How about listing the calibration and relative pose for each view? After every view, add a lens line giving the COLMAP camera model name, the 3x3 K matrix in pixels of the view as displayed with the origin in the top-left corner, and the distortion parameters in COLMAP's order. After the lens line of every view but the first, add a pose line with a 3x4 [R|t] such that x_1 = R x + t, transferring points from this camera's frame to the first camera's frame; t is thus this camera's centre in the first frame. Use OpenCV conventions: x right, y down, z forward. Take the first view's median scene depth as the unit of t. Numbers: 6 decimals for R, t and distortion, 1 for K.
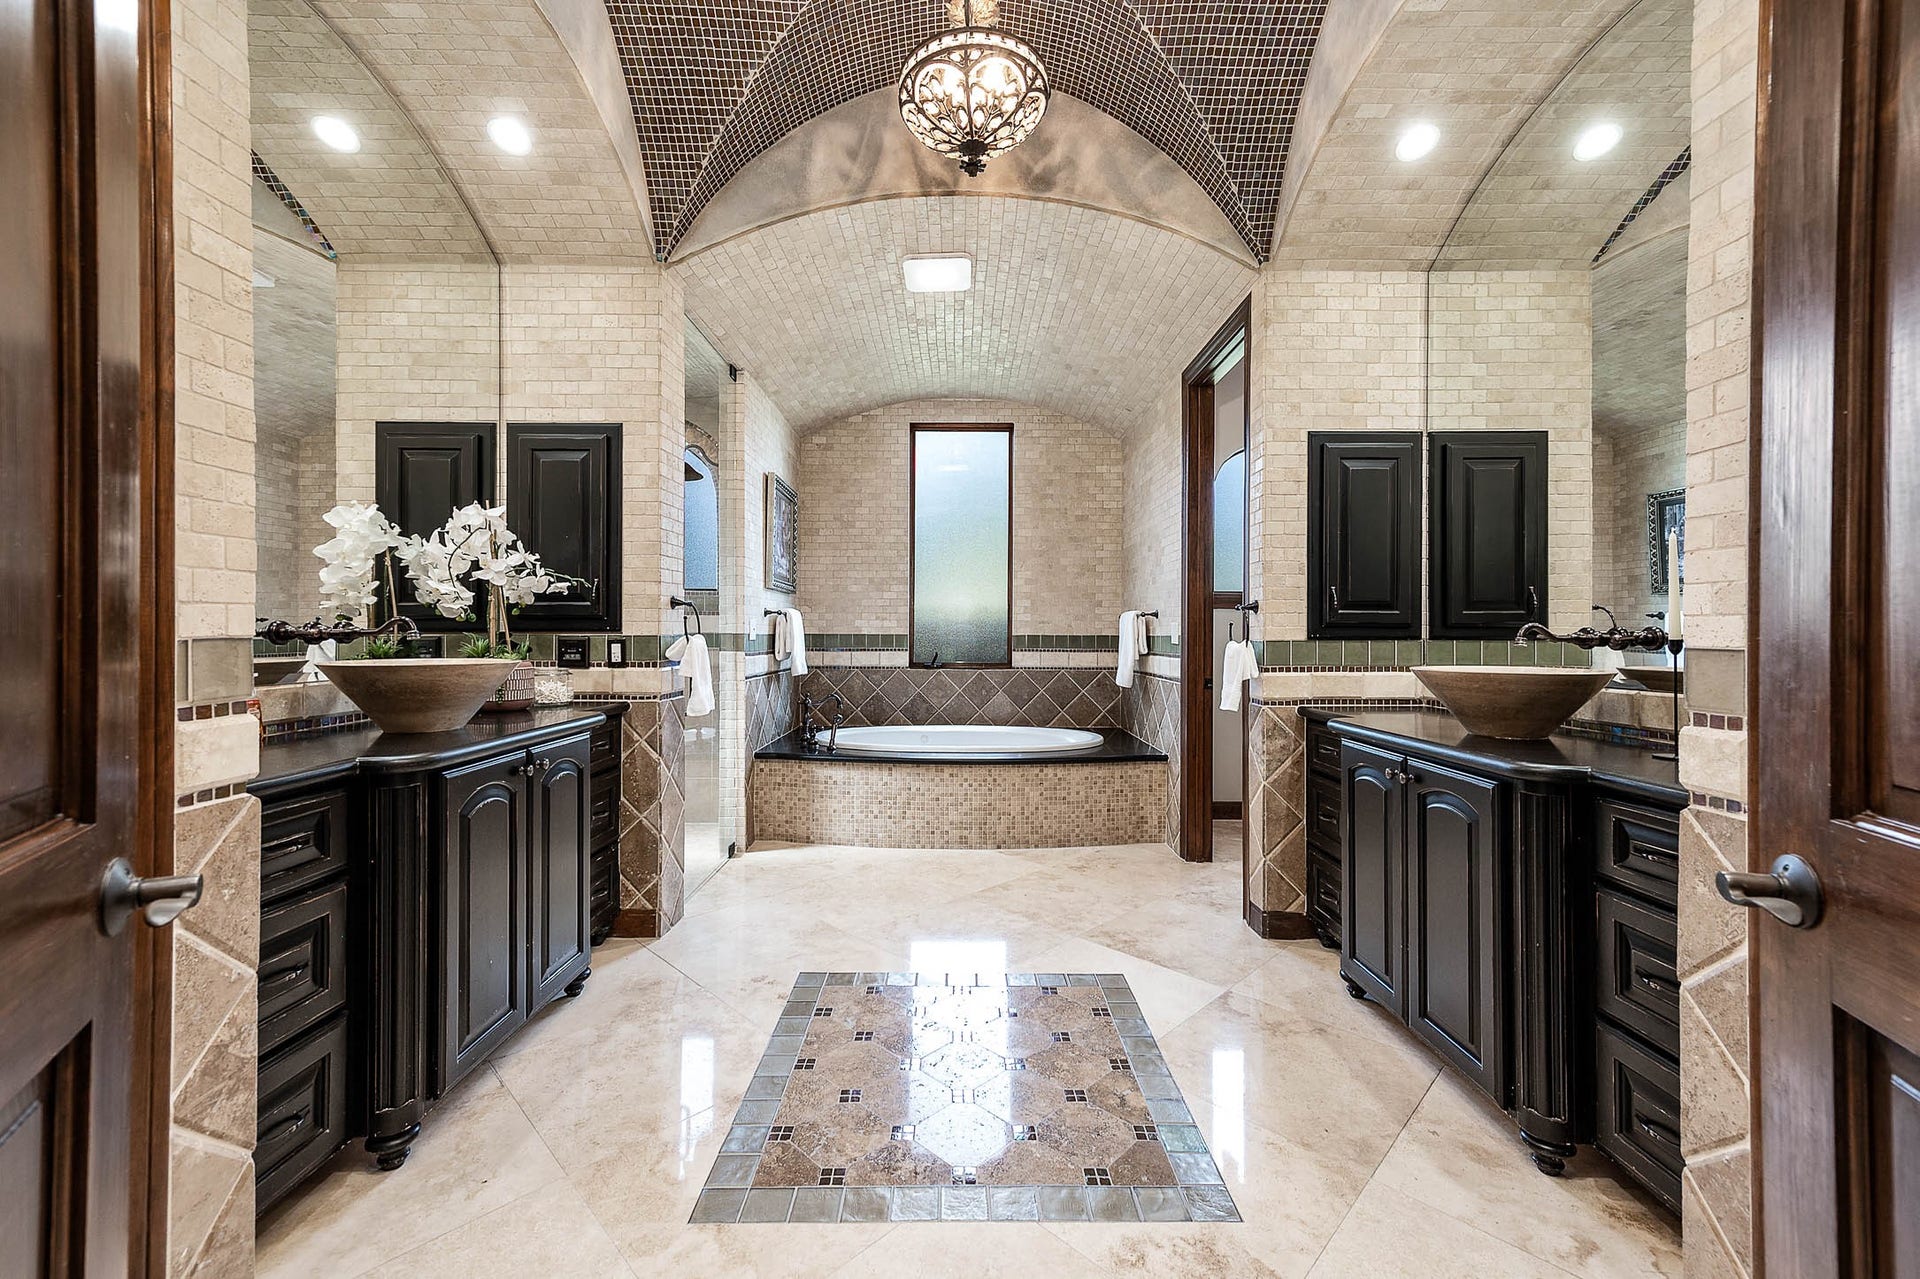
lens RADIAL K [[756.3, 0, 960.0], [0, 756.3, 639.5], [0, 0, 1]] dist [0.002678, 0.003270]
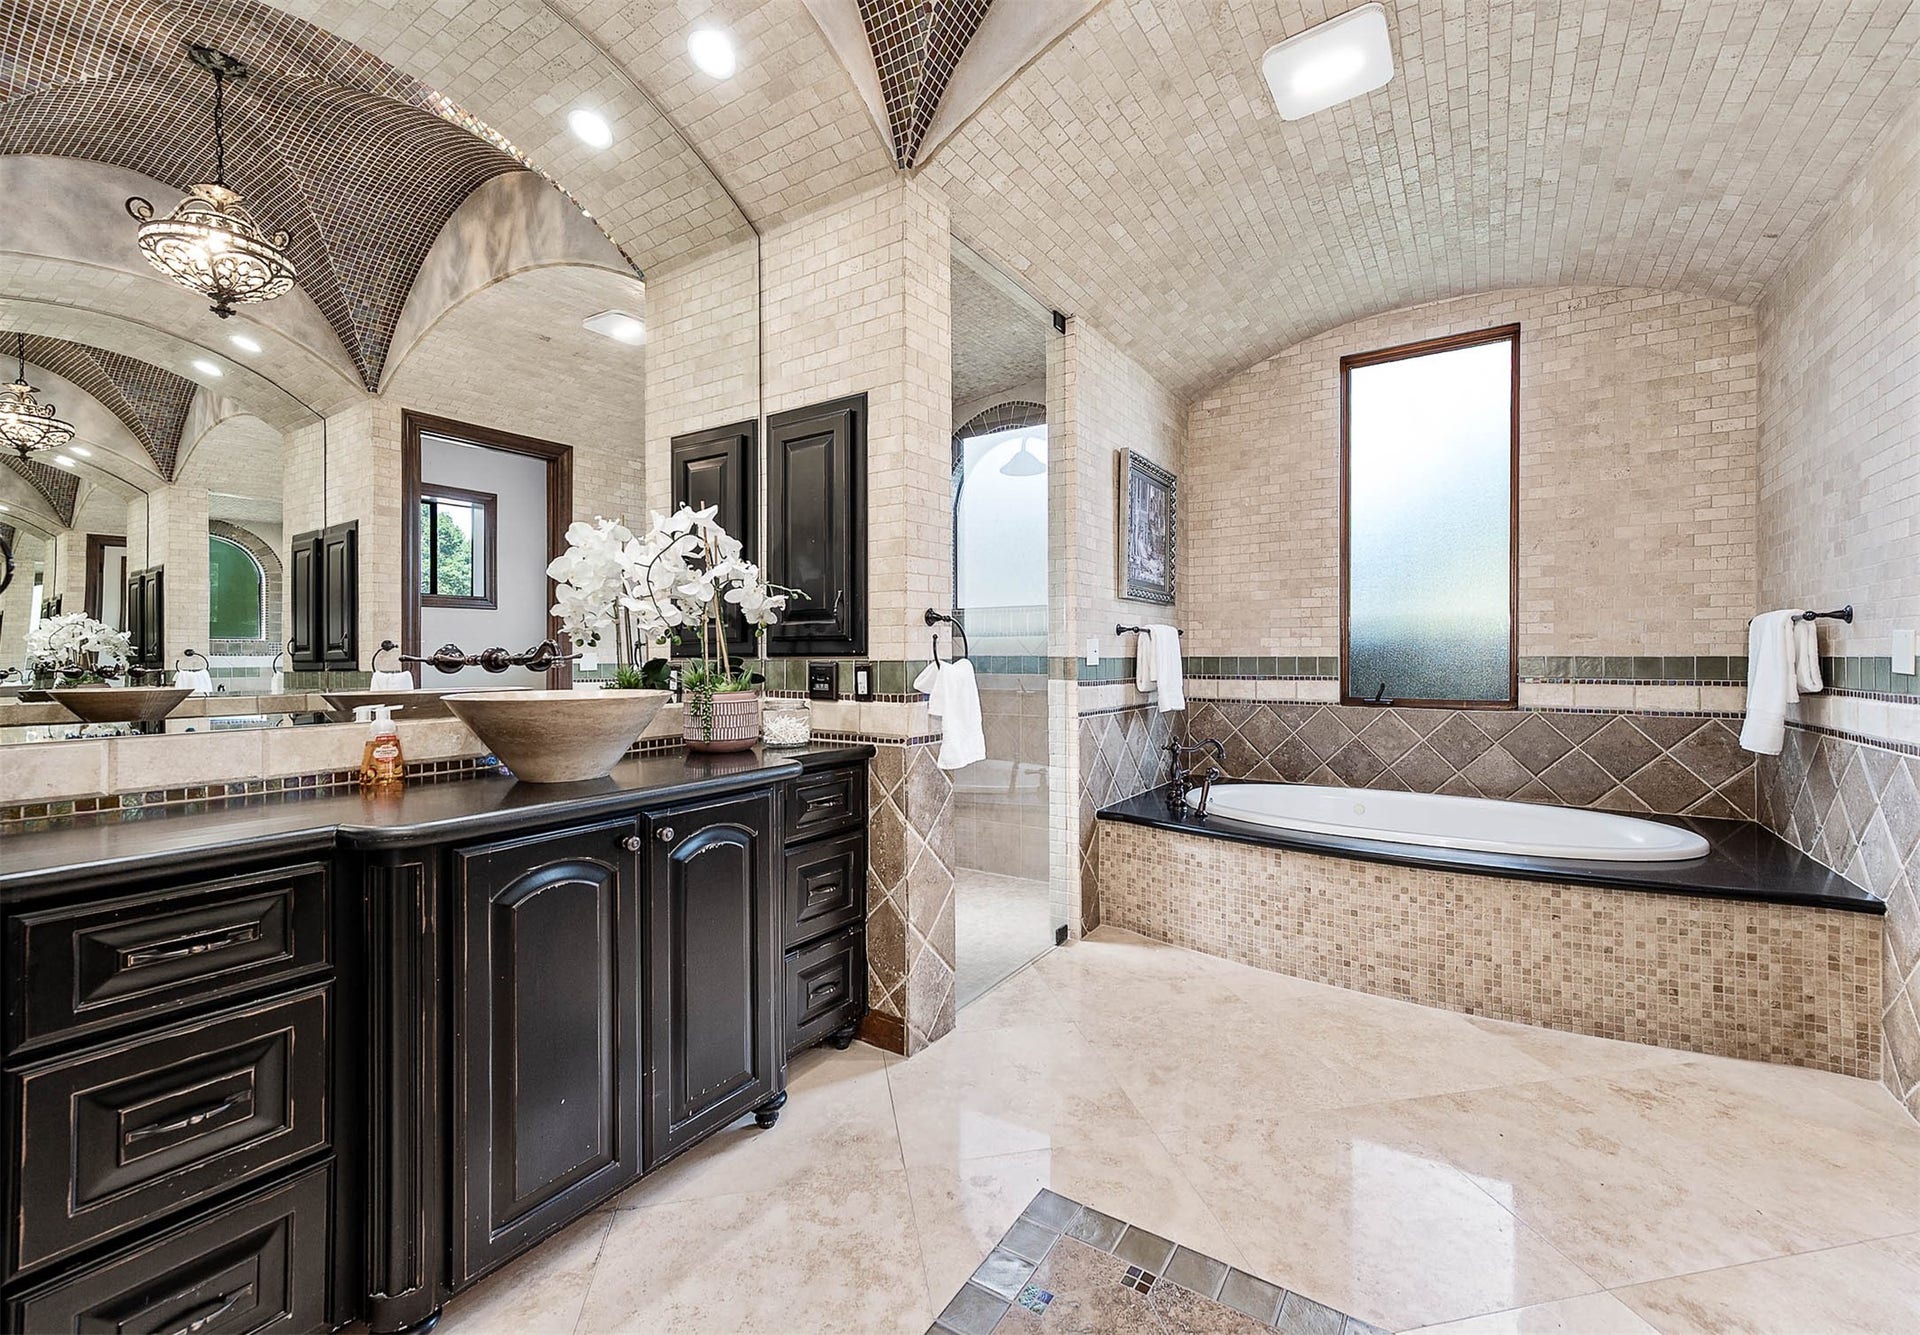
lens RADIAL K [[806.8, 0, 967.5], [0, 806.8, 659.7], [0, 0, 1]] dist [0.012865, 0.000515]
pose [[0.841535, -0.003776, -0.540190, 0.065785], [0.001766, 0.999989, -0.004239, -0.001938], [0.540200, 0.002613, 0.841533, 0.240962]]
